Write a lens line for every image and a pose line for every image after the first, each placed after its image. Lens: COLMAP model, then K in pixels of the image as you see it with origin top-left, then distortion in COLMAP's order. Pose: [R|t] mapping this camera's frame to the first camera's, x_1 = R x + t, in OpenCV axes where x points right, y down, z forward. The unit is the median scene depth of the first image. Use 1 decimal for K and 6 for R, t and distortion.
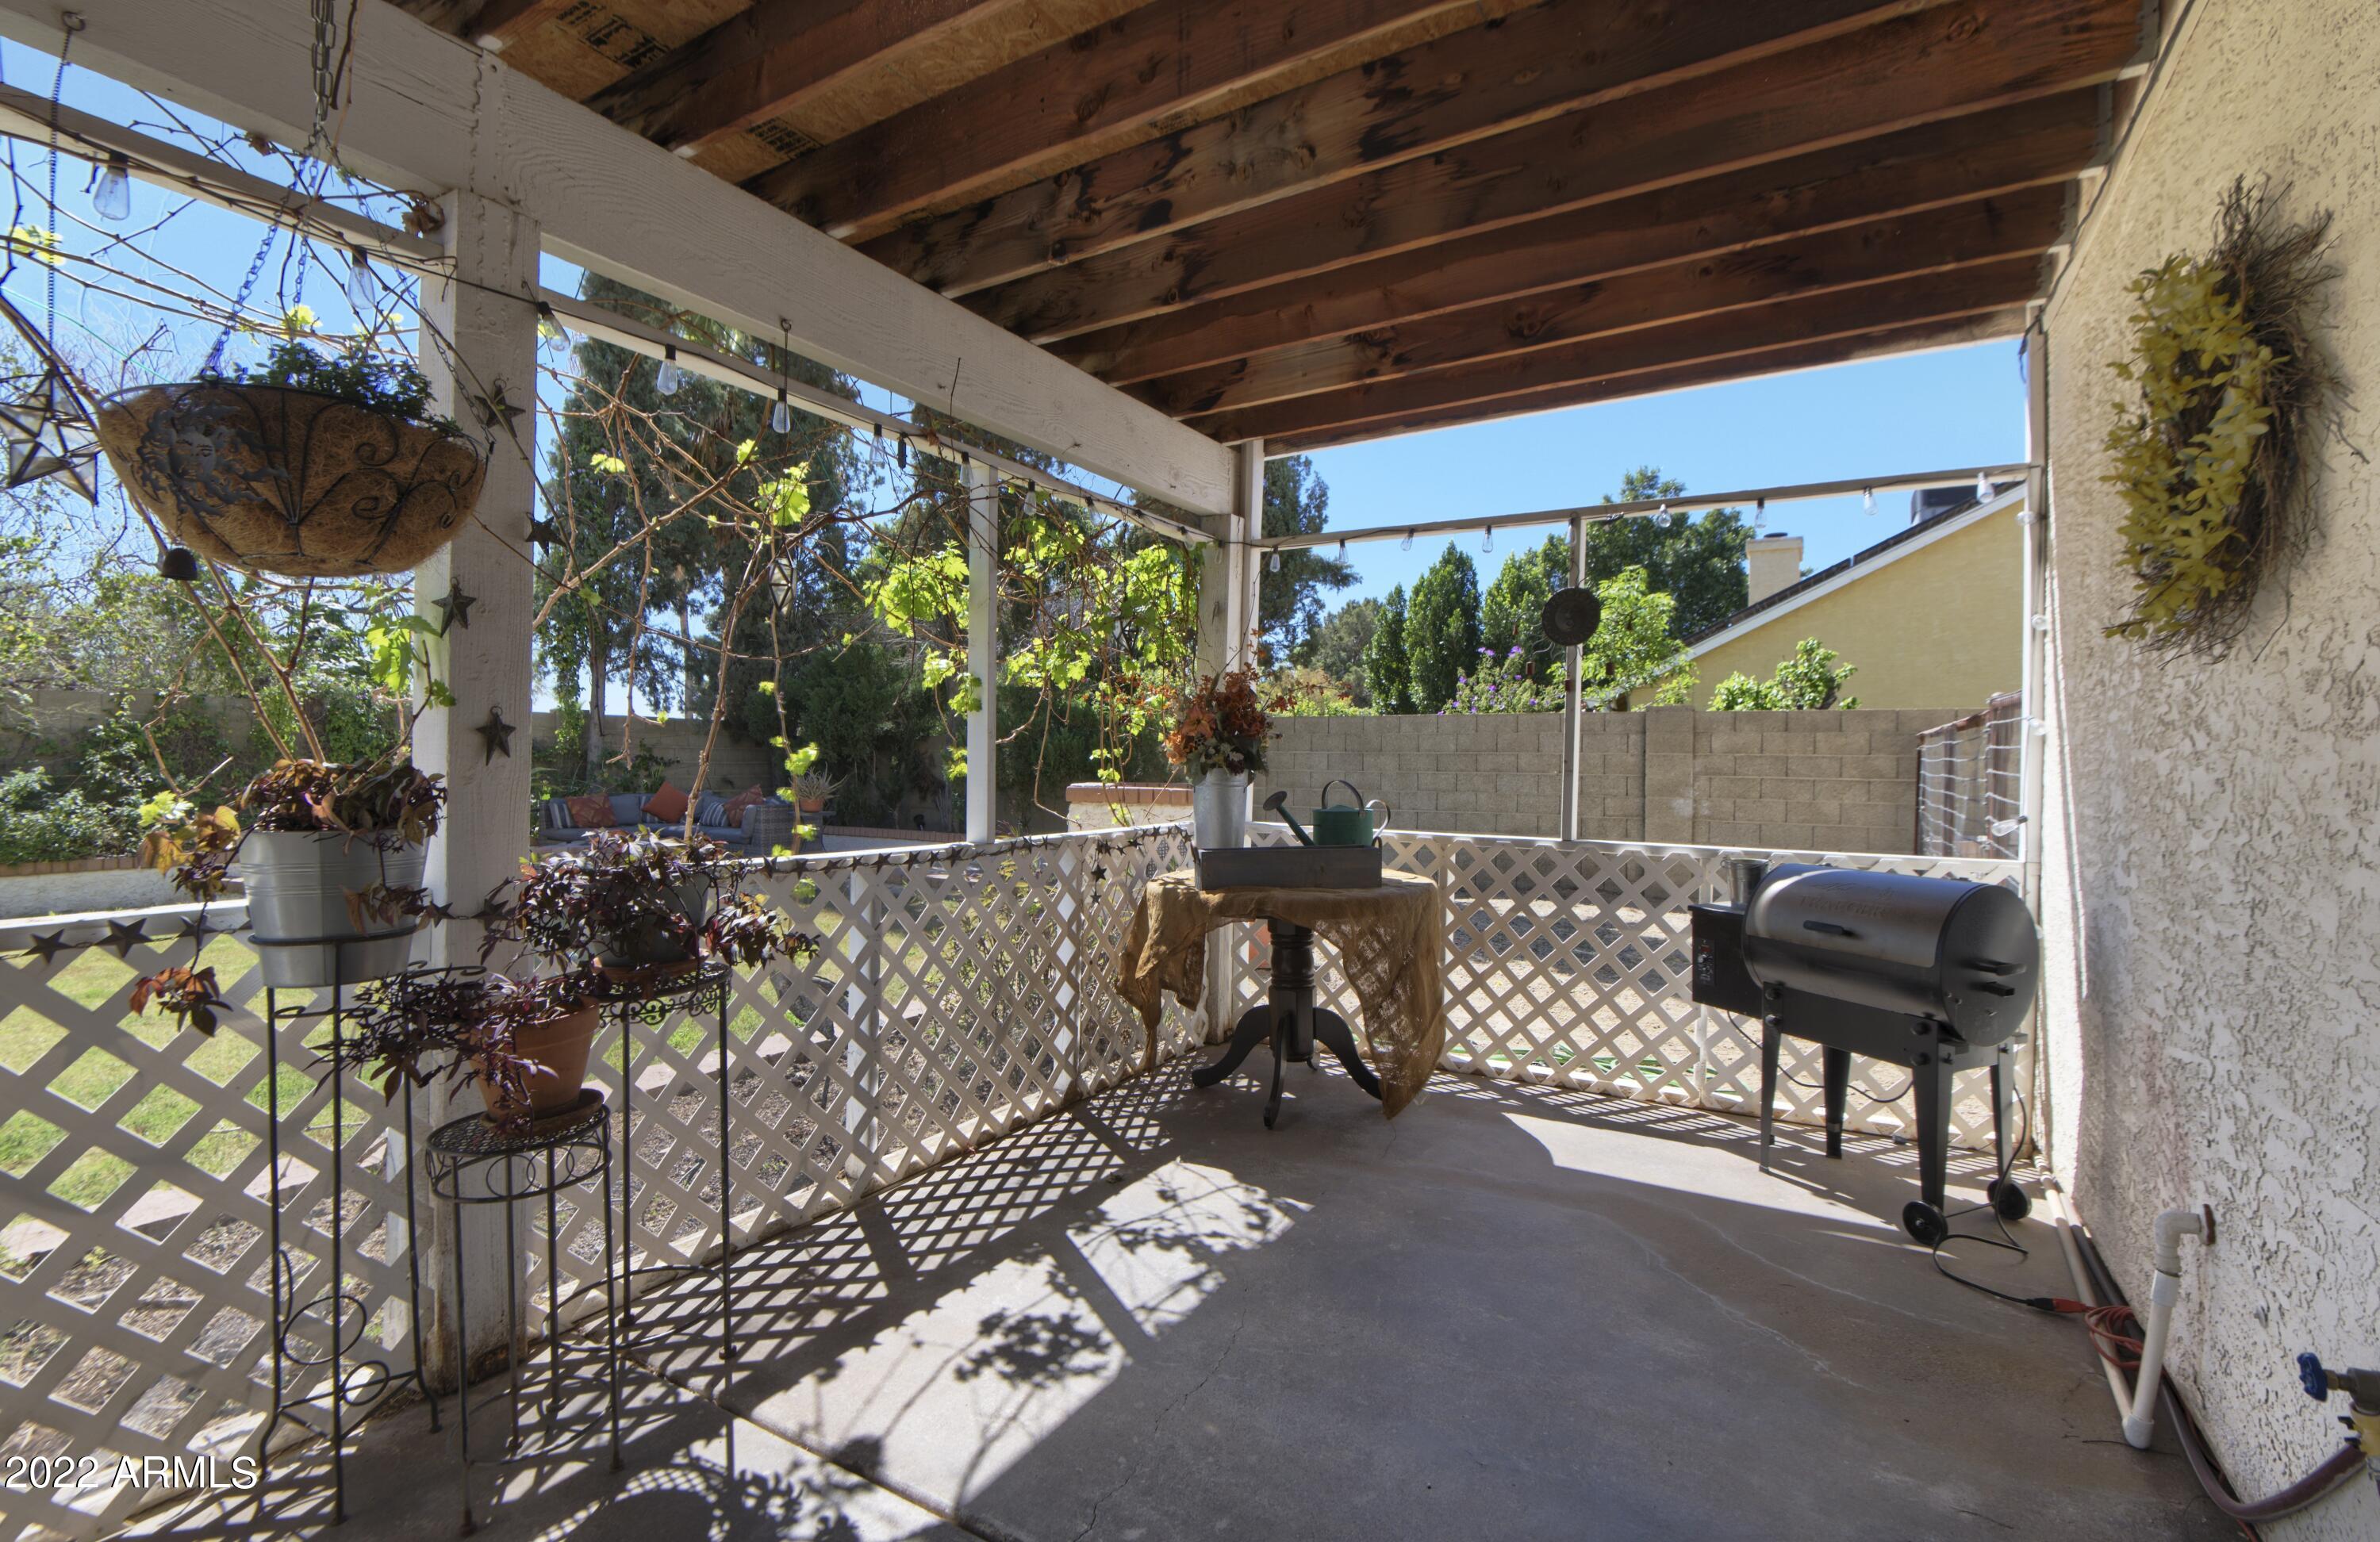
lens RADIAL K [[1060.2, 0, 1201.0], [0, 1060.2, 759.8], [0, 0, 1]] dist [-0.016615, -0.000419]
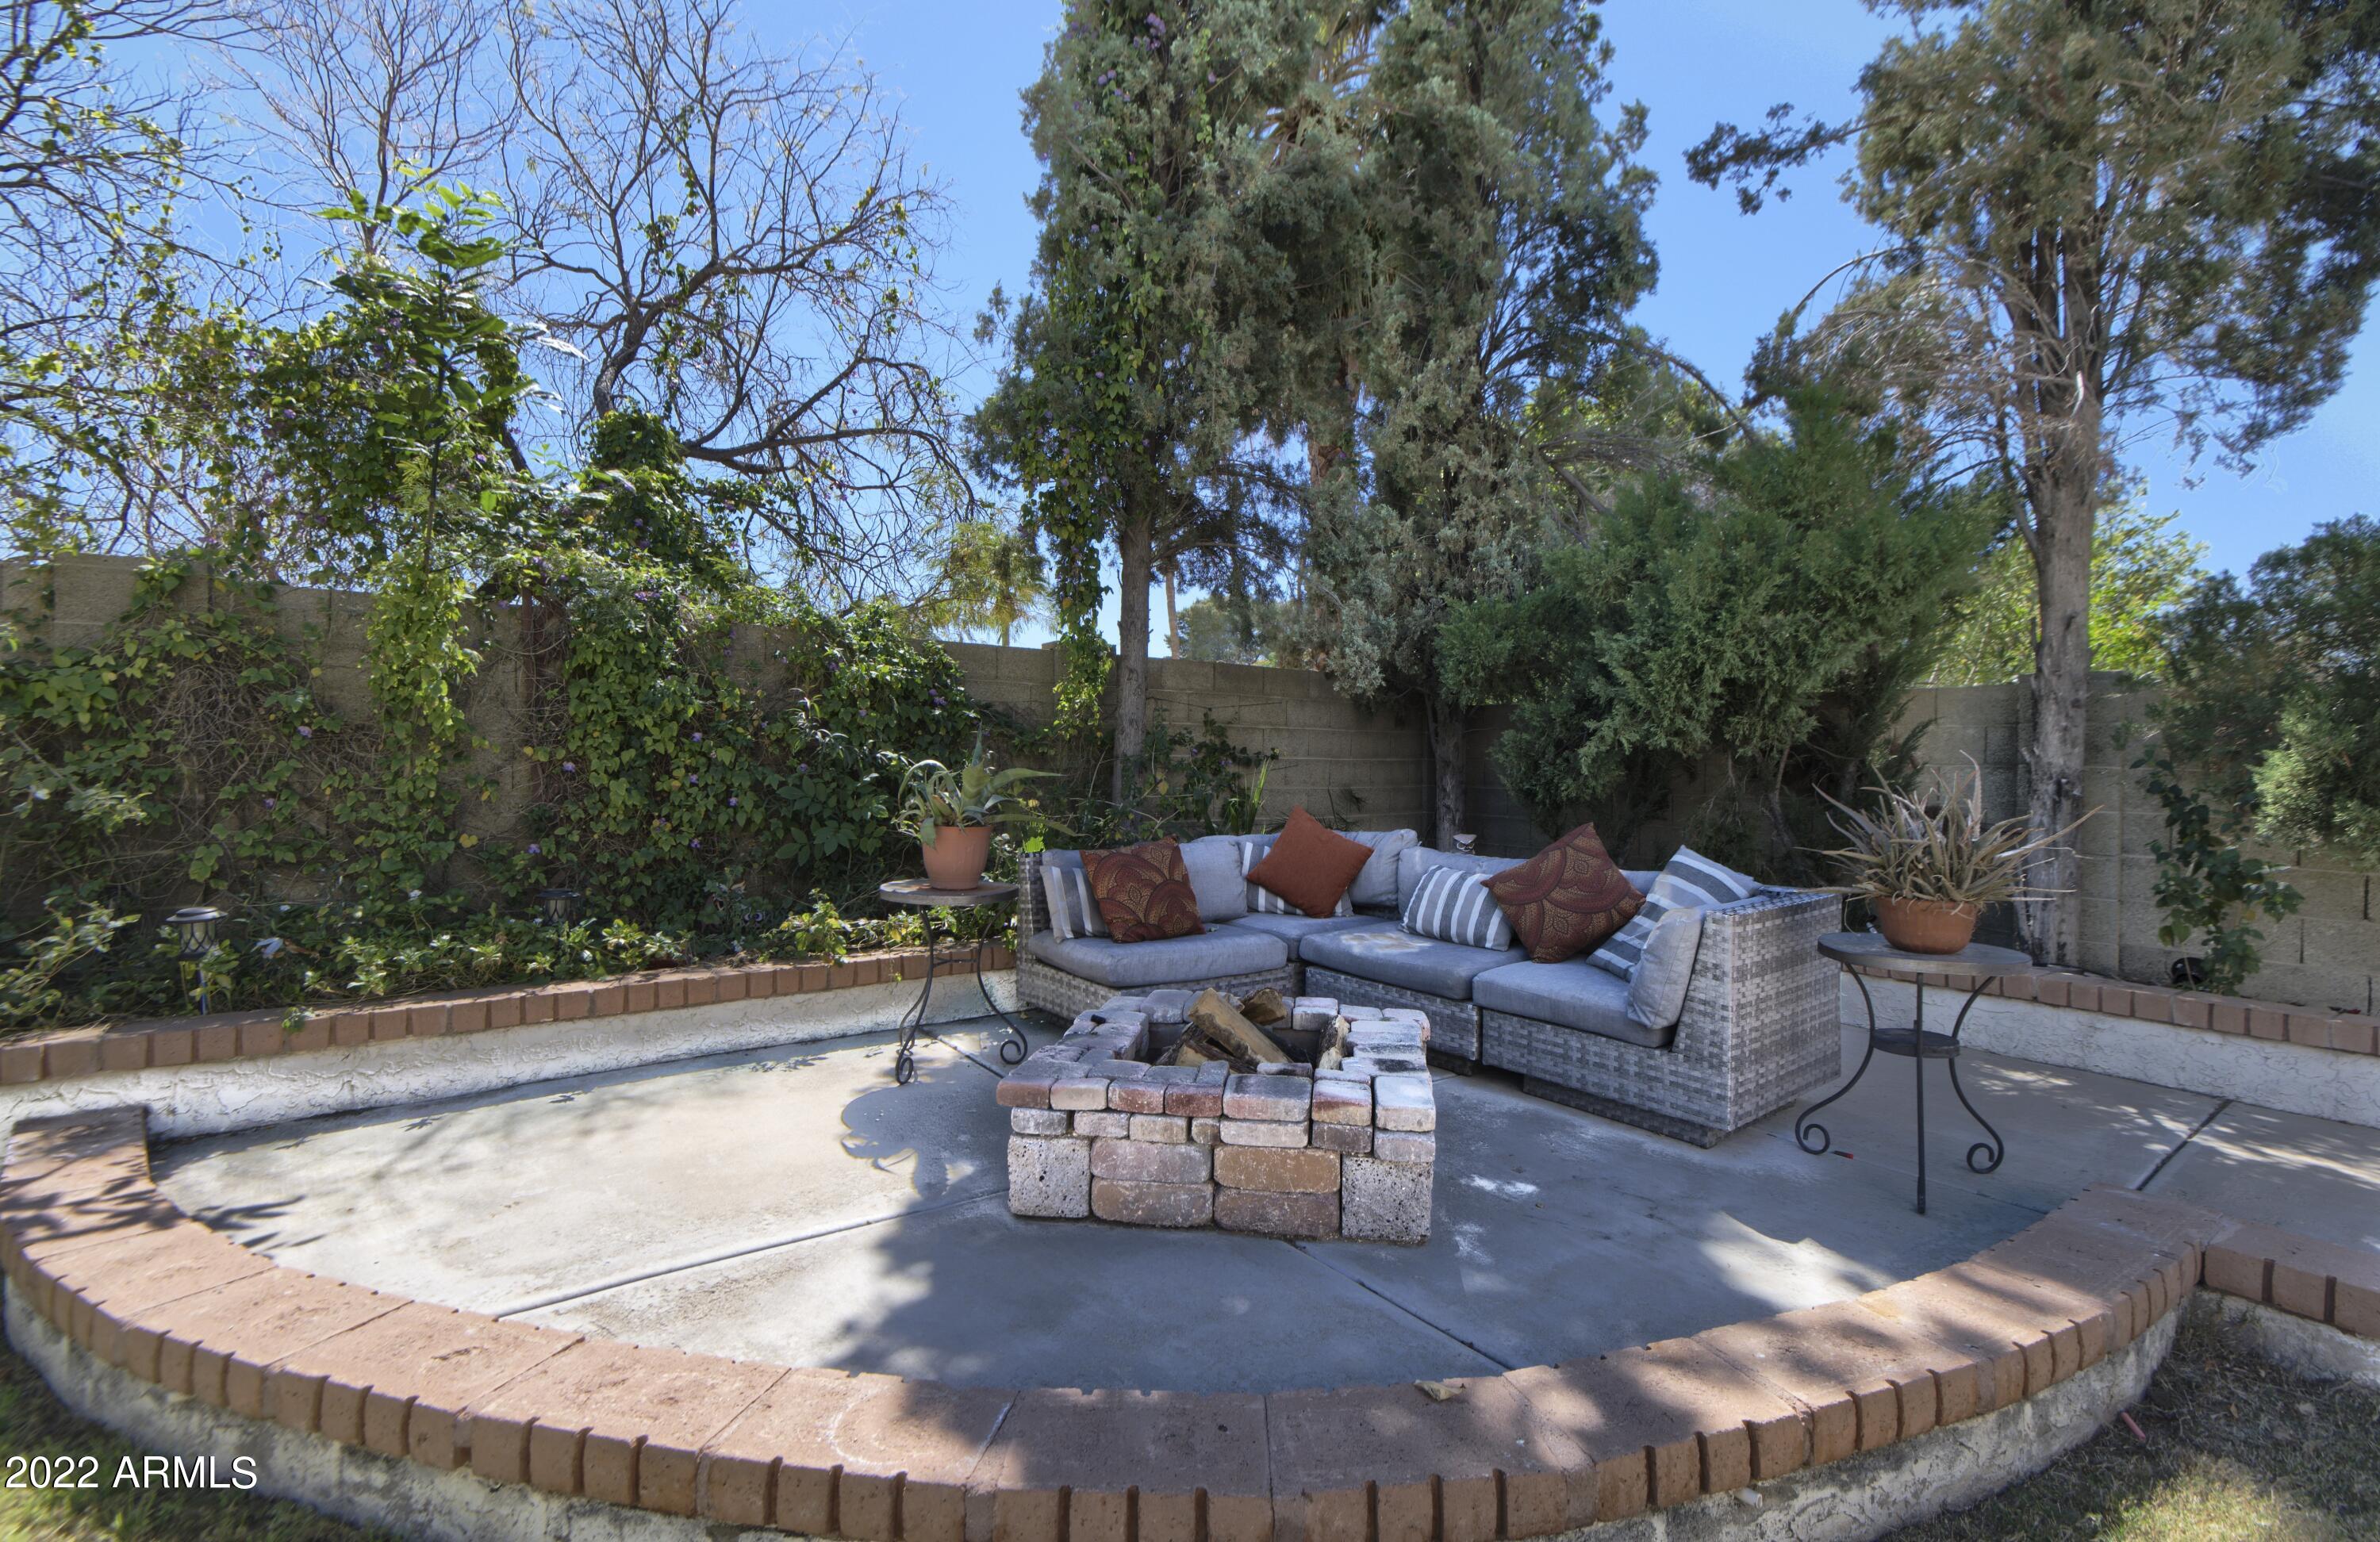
lens RADIAL K [[1060.2, 0, 1203.7], [0, 1060.2, 759.3], [0, 0, 1]] dist [-0.016615, -0.000419]
pose [[0.916404, -0.014099, -0.400007, -0.365978], [0.010110, 0.999876, -0.012081, 0.009996], [0.400128, 0.007027, 0.916432, 0.598312]]
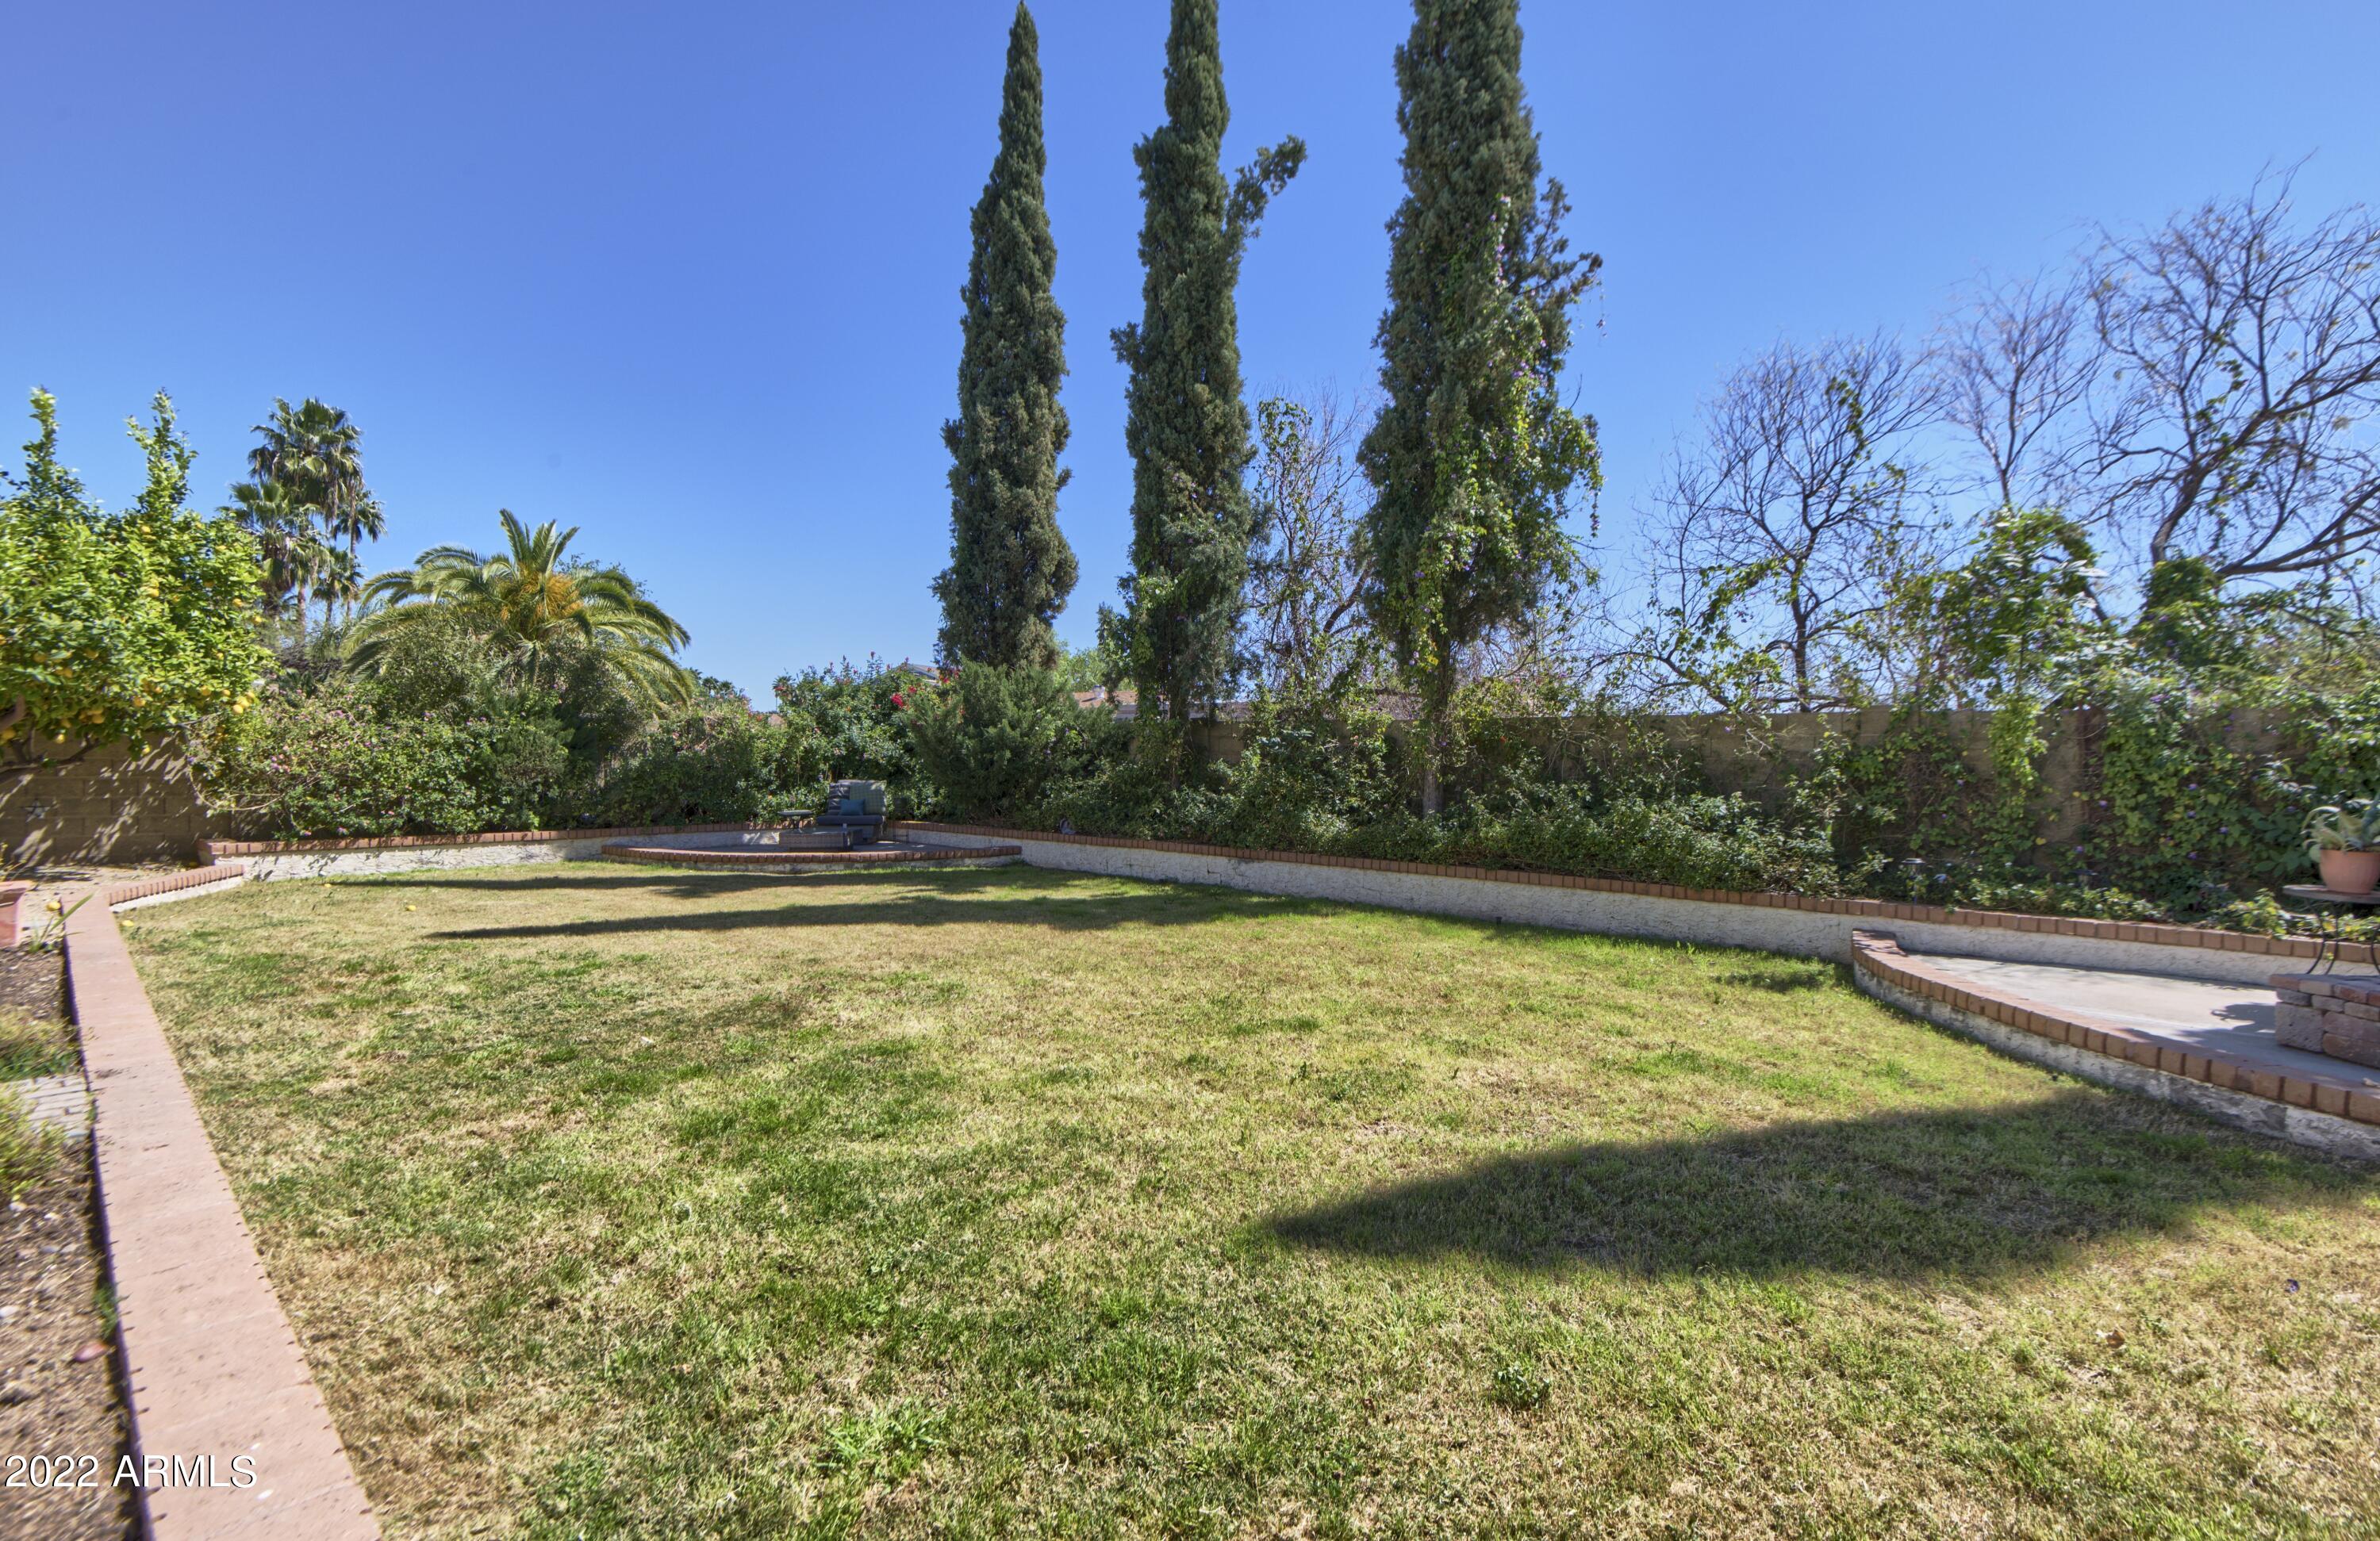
lens RADIAL K [[1060.1, 0, 1203.3], [0, 1060.1, 762.1], [0, 0, 1]] dist [-0.016615, -0.000419]
pose [[-0.195361, -0.025046, -0.980412, -0.025745], [-0.024730, 0.999482, -0.020605, 0.007665], [0.980420, 0.020221, -0.195879, 0.453326]]
